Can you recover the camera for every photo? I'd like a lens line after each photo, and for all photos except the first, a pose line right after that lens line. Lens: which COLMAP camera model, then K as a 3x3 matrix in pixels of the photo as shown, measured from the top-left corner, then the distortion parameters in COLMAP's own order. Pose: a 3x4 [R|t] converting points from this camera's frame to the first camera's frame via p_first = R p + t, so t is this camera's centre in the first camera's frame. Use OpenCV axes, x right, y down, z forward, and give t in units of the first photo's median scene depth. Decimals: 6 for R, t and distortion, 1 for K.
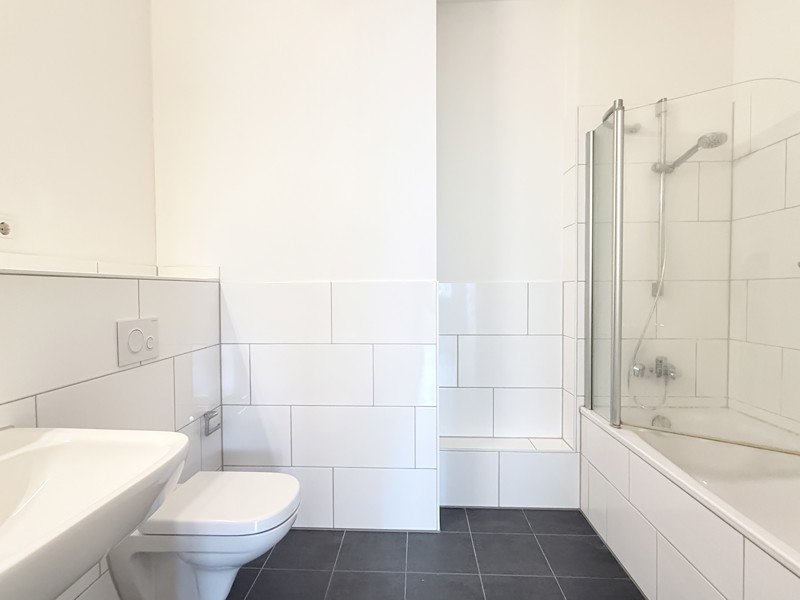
lens RADIAL K [[418.9, 0, 397.1], [0, 418.9, 299.9], [0, 0, 1]] dist [0.003567, -0.002070]
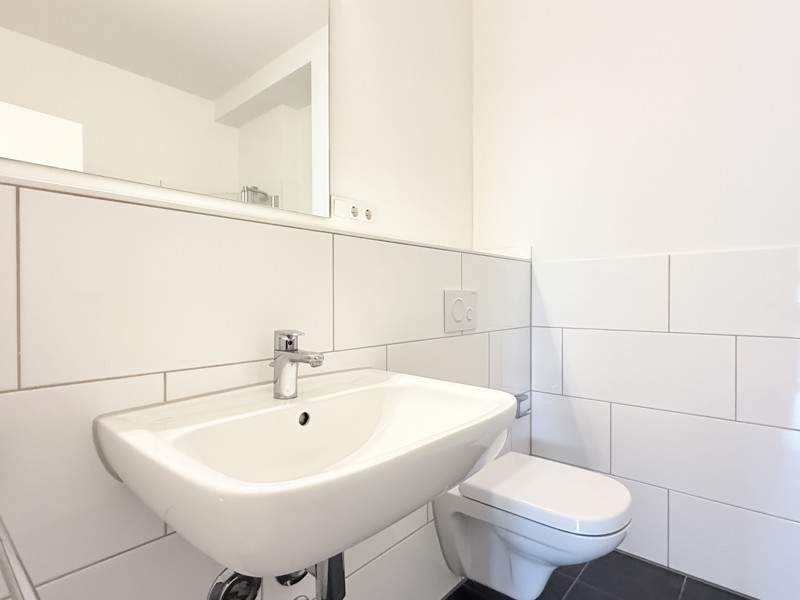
lens RADIAL K [[418.9, 0, 401.8], [0, 418.9, 302.3], [0, 0, 1]] dist [0.003567, -0.002070]
pose [[0.786324, 0.011112, -0.617714, -0.089351], [-0.021430, 0.999727, -0.009296, 0.091968], [0.617442, 0.020548, 0.786348, 0.089175]]
